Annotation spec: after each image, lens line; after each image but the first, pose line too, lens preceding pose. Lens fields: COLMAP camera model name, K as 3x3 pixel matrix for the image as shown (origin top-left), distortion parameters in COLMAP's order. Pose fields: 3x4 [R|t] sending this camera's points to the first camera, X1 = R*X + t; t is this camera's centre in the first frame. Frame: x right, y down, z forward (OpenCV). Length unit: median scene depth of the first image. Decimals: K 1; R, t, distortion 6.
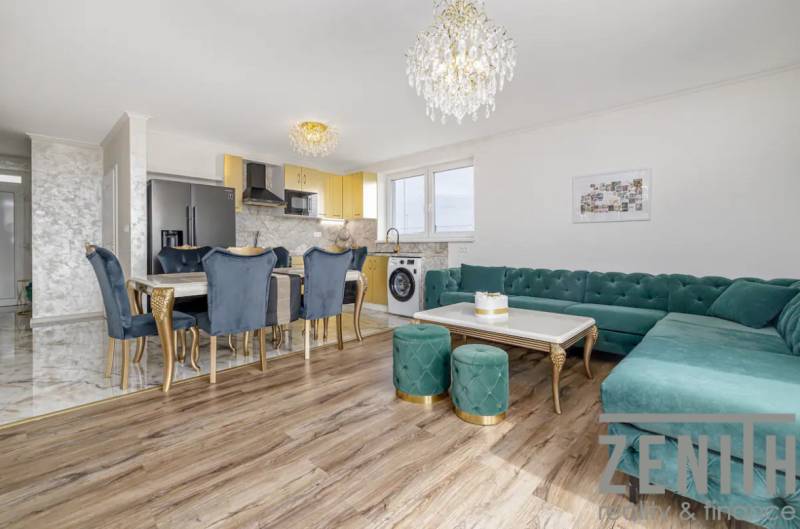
lens RADIAL K [[348.1, 0, 400.5], [0, 348.1, 247.9], [0, 0, 1]] dist [0.001773, 0.000510]
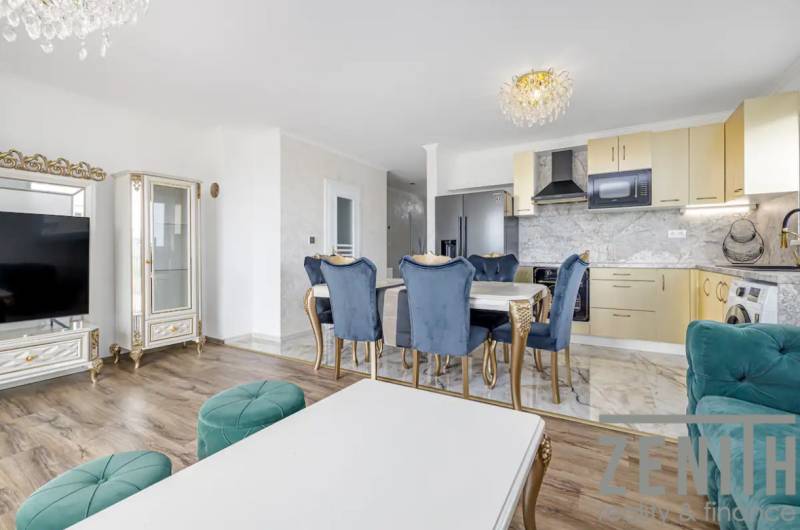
lens RADIAL K [[341.9, 0, 412.7], [0, 341.9, 253.6], [0, 0, 1]] dist [-0.000566, 0.000035]
pose [[0.223822, -0.001543, -0.974629, 0.328204], [0.001755, 0.999998, -0.001180, -0.005301], [0.974628, -0.001447, 0.223824, 0.565007]]
